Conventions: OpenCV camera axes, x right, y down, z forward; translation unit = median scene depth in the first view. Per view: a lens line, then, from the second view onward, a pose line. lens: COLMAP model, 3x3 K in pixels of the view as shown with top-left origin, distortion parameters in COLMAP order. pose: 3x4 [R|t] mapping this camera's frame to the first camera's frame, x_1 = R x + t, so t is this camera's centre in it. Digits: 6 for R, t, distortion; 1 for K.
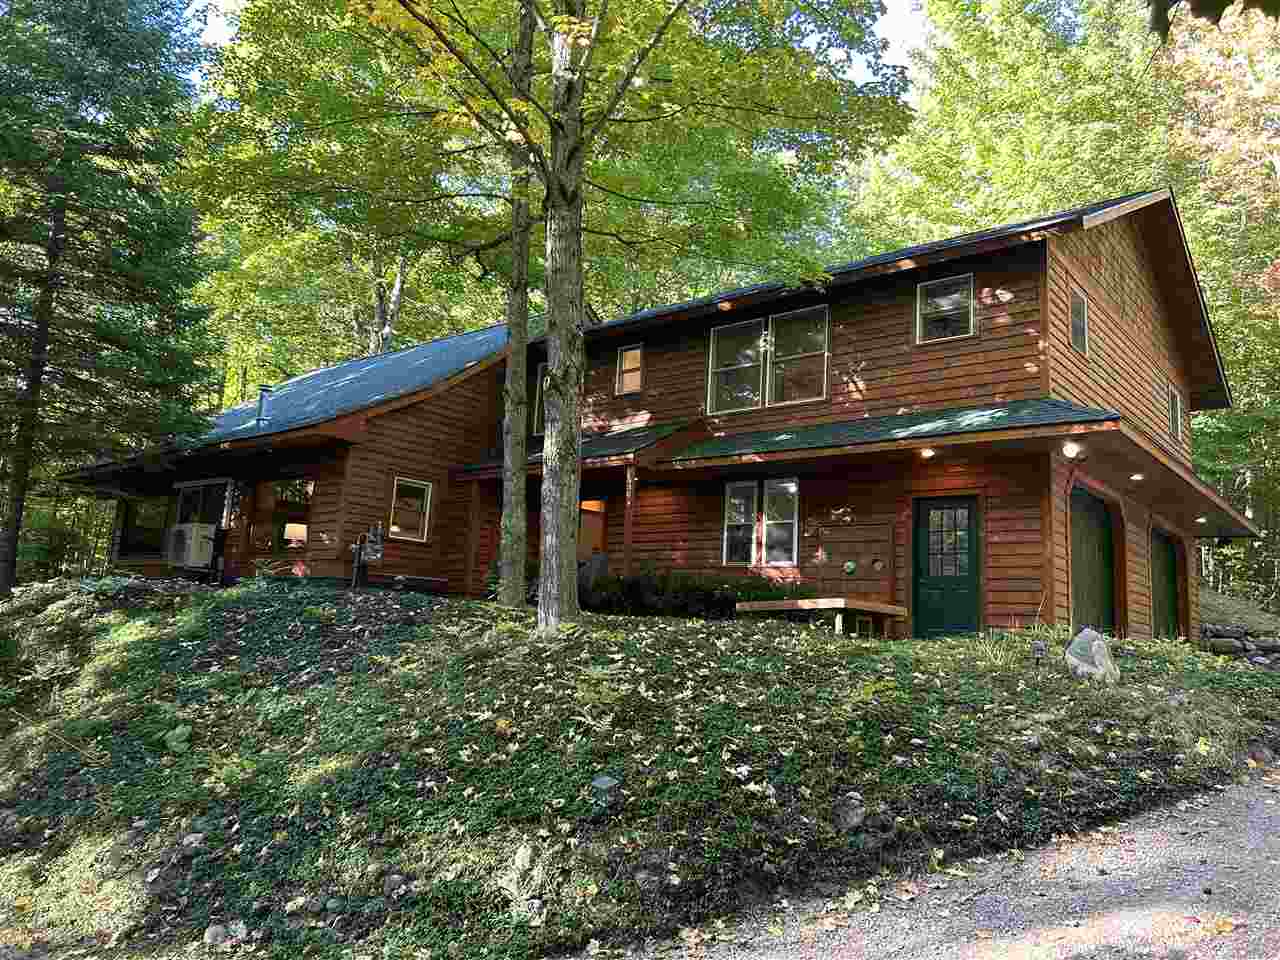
lens RADIAL K [[945.8, 0, 639.6], [0, 945.8, 485.5], [0, 0, 1]] dist [0.050467, -0.053056]
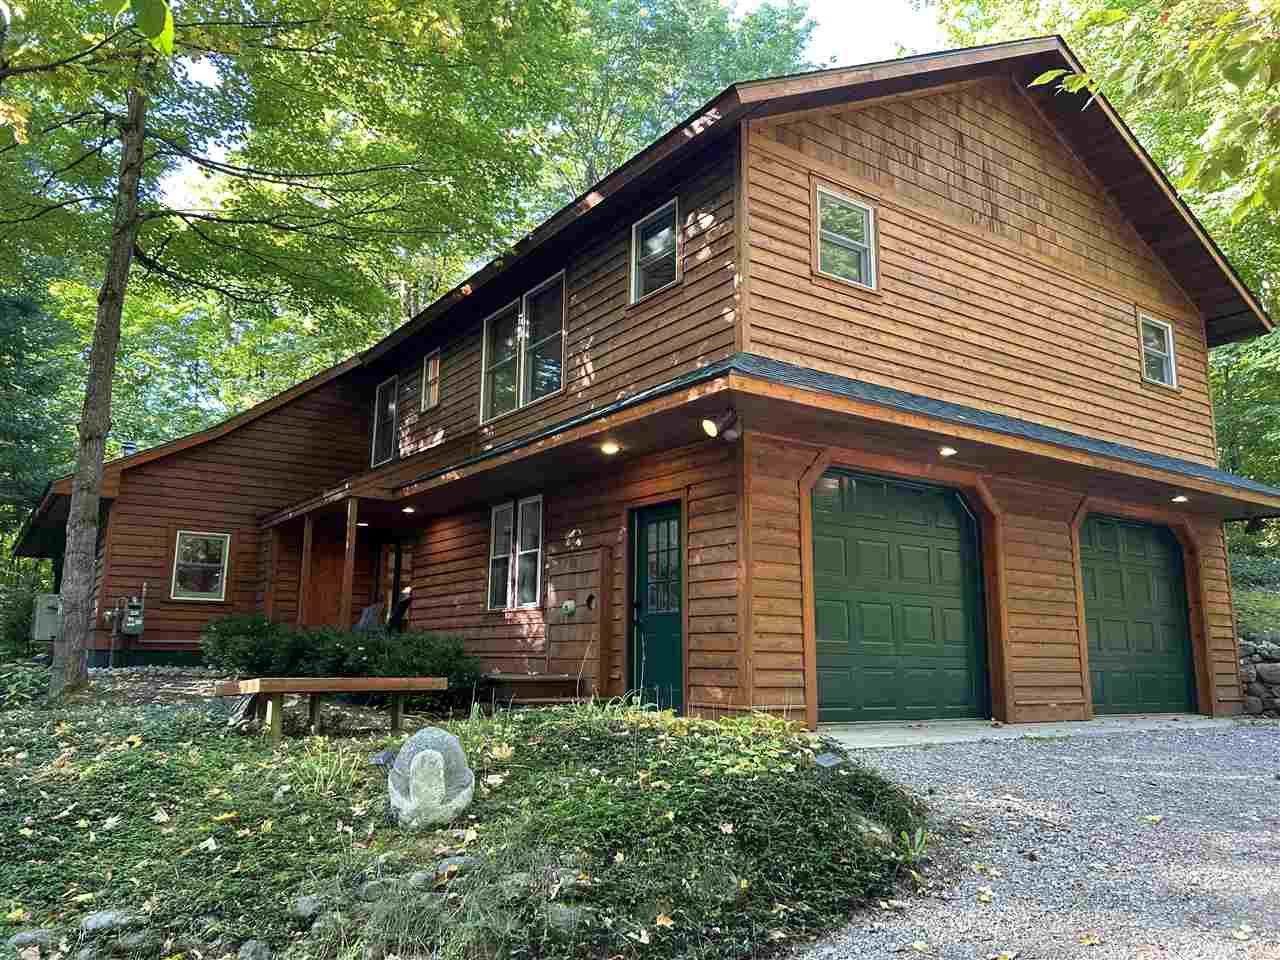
lens RADIAL K [[951.8, 0, 640.0], [0, 951.8, 480.0], [0, 0, 1]] dist [0.115290, -0.186864]
pose [[0.965721, -0.093514, -0.242154, 0.450815], [0.086780, 0.995489, -0.038355, 0.017953], [0.244648, 0.016026, 0.969479, 0.264939]]
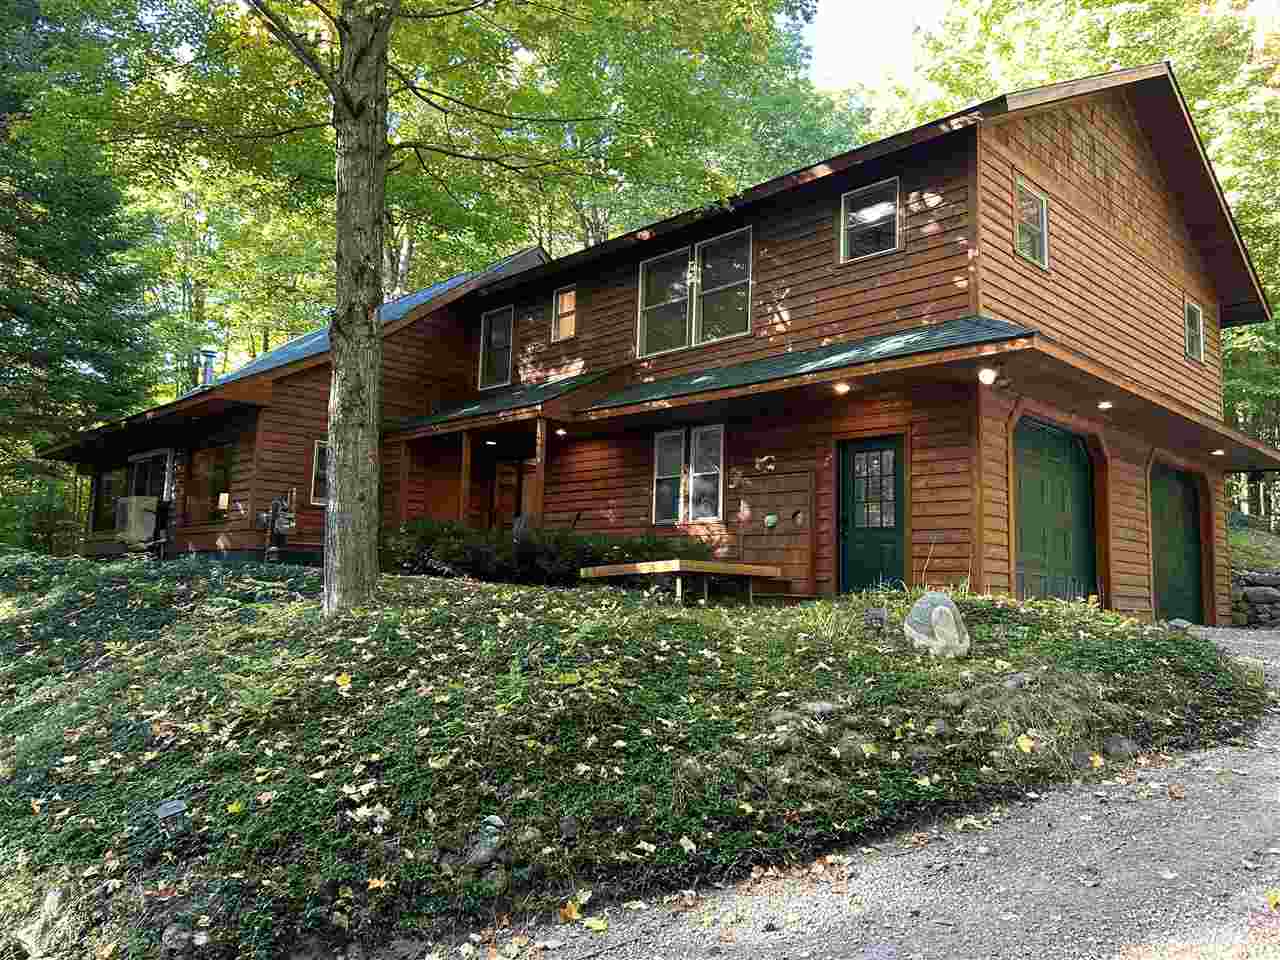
lens RADIAL K [[945.8, 0, 639.6], [0, 945.8, 485.5], [0, 0, 1]] dist [0.050467, -0.053056]
pose [[0.994175, -0.035536, -0.101749, 0.182843], [0.040119, 0.998254, 0.043354, 0.008644], [0.100031, -0.047184, 0.993865, 0.102421]]
